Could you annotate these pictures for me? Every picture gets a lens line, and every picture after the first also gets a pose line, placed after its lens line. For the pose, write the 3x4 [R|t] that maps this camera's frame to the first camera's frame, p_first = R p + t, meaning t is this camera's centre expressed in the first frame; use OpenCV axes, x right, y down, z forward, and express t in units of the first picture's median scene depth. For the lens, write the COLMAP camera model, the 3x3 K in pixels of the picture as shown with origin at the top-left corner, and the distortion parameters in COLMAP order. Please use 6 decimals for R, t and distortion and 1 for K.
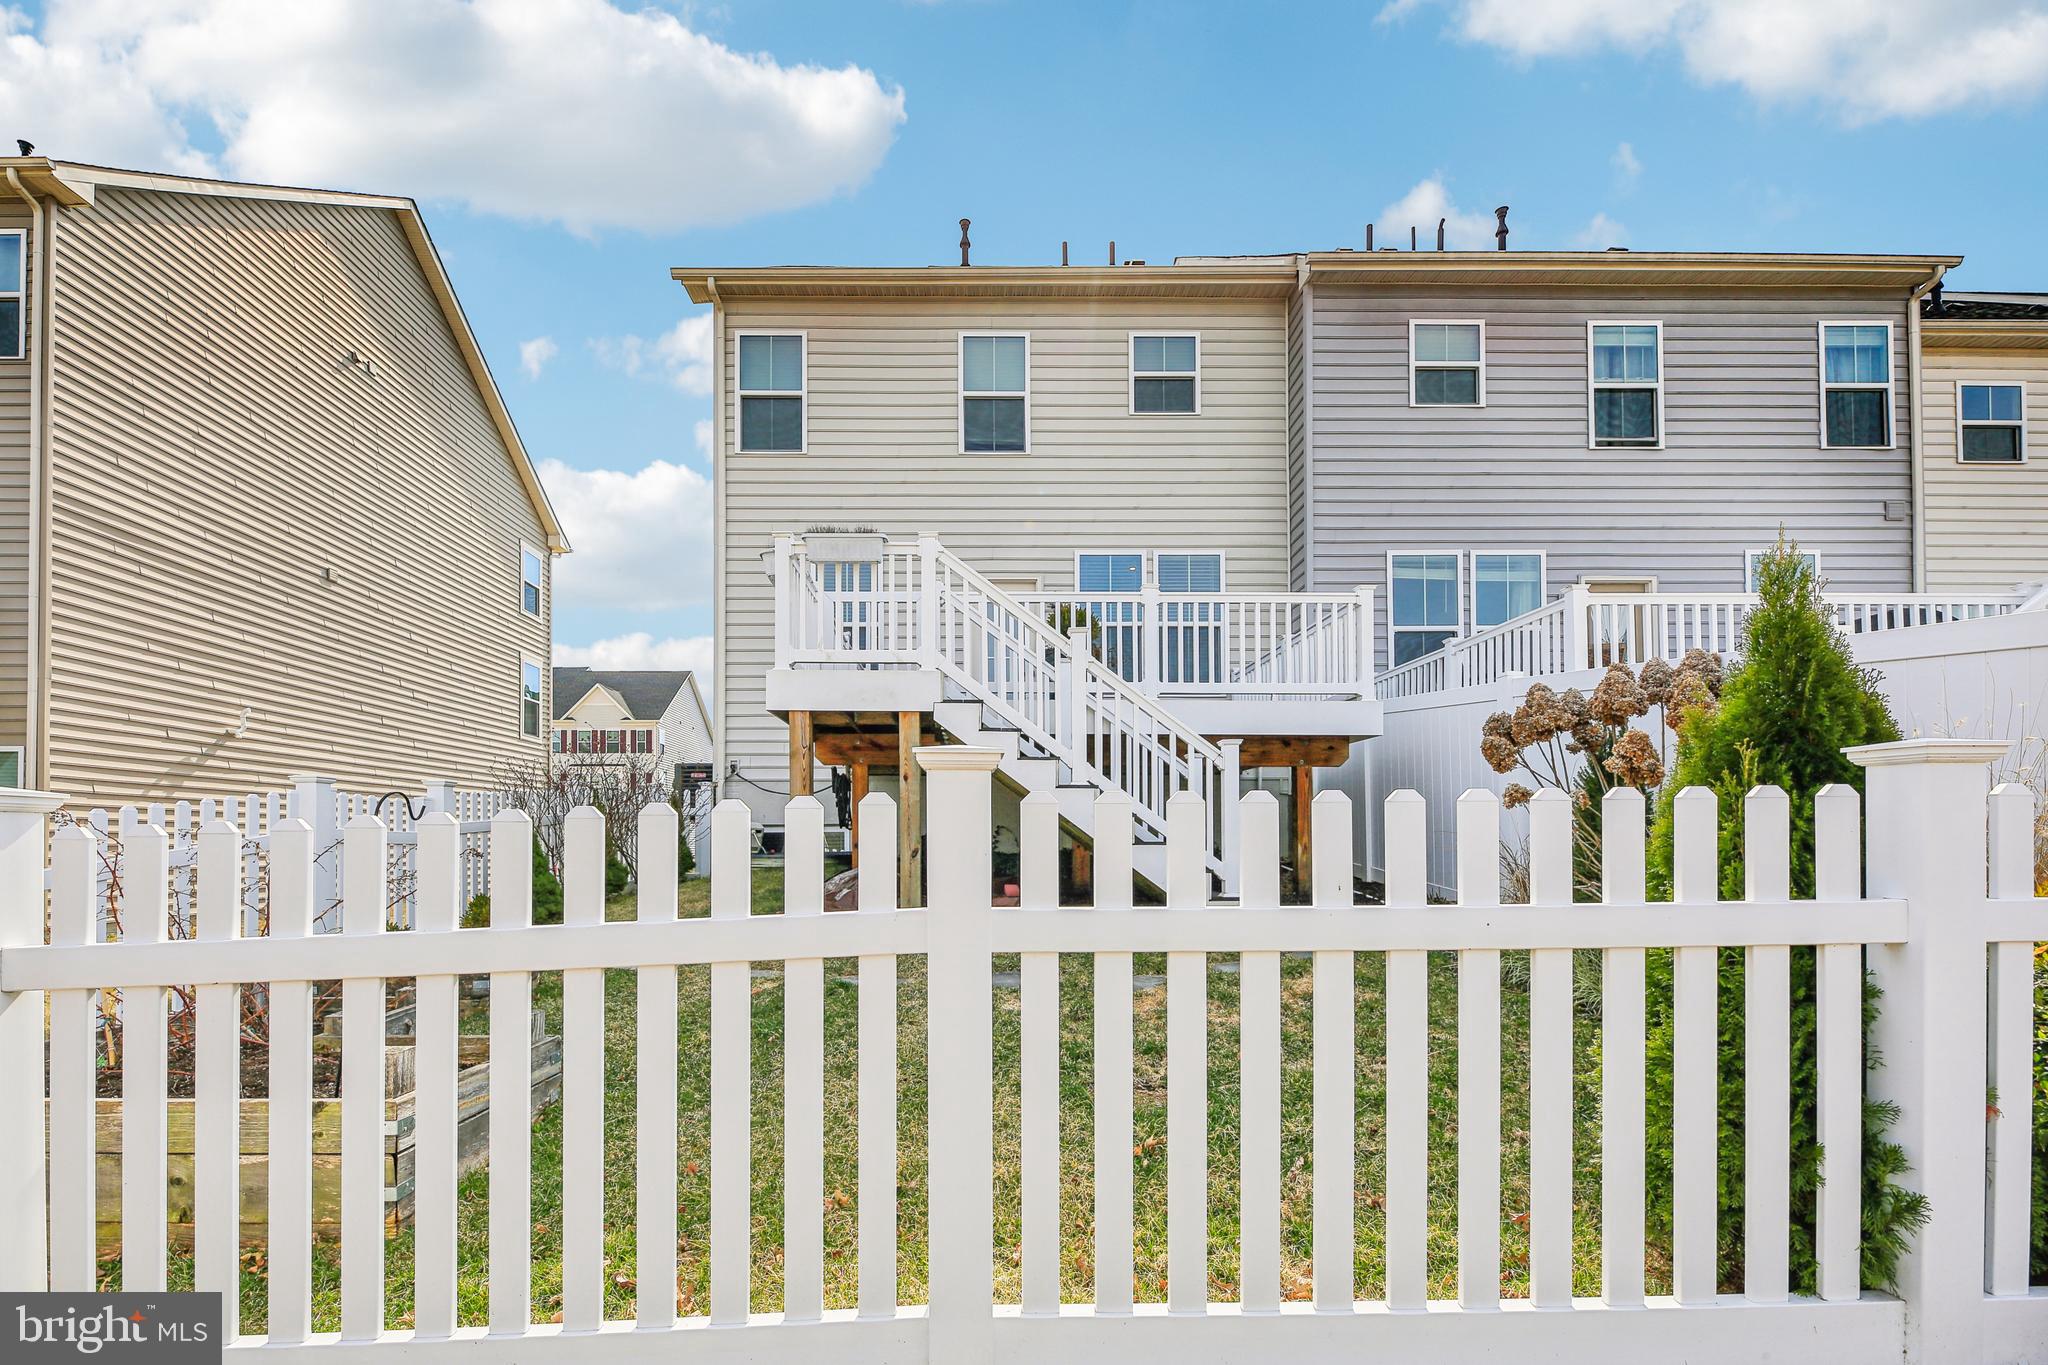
lens RADIAL K [[821.1, 0, 1023.4], [0, 821.1, 835.5], [0, 0, 1]] dist [-0.000152, -0.000846]
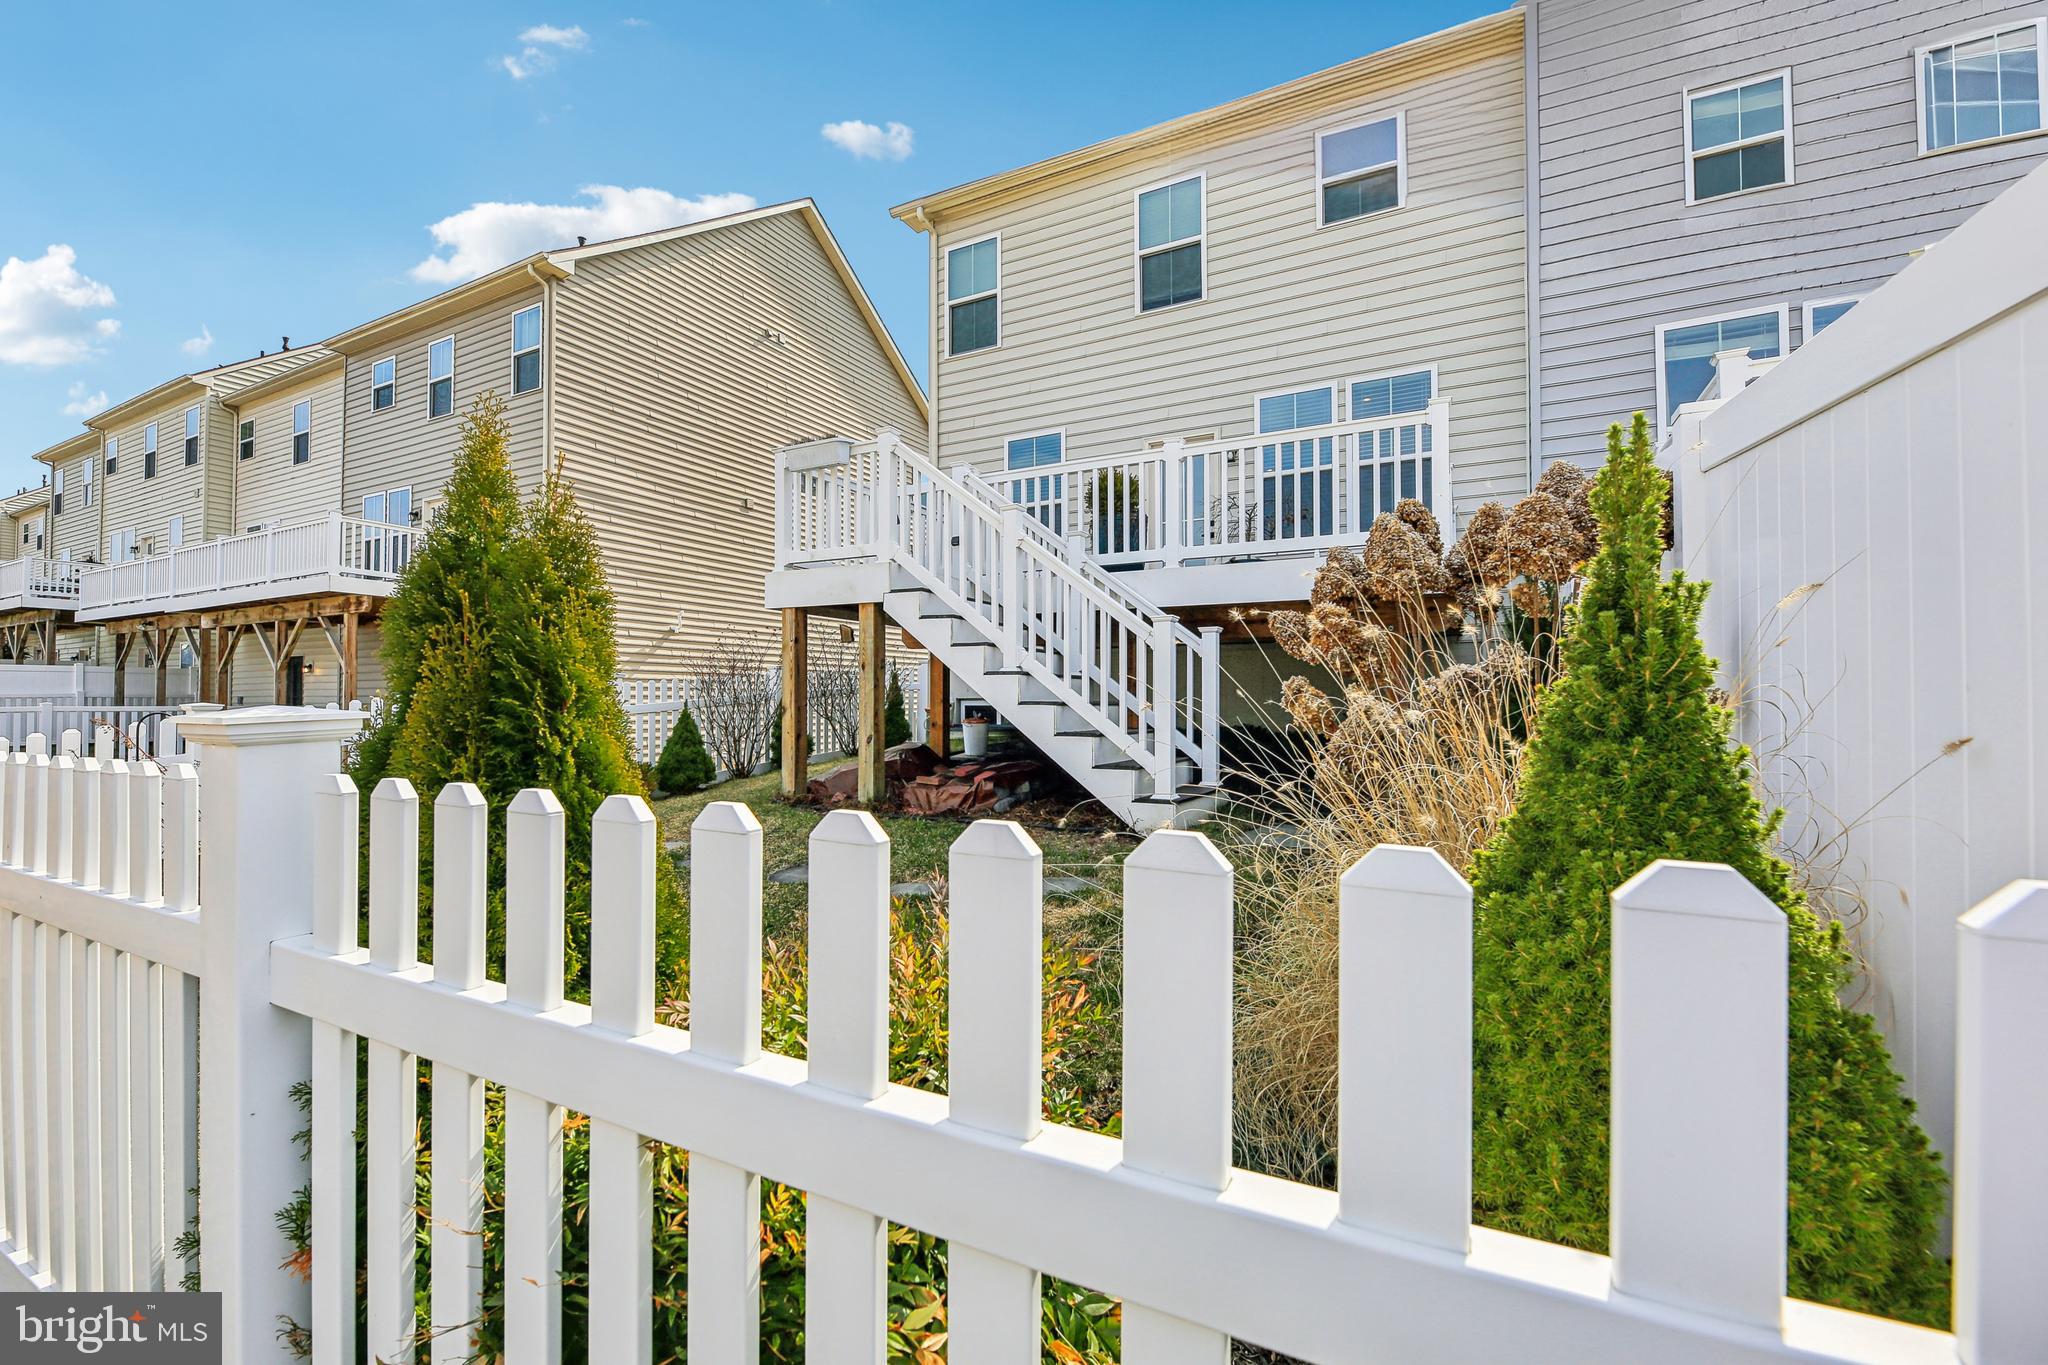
lens RADIAL K [[820.8, 0, 1046.5], [0, 820.8, 689.0], [0, 0, 1]] dist [-0.002362, -0.000842]
pose [[0.886702, -0.005679, -0.462306, 0.274045], [0.002358, 0.999967, -0.007761, -0.017075], [0.462335, 0.005792, 0.886686, 0.094298]]
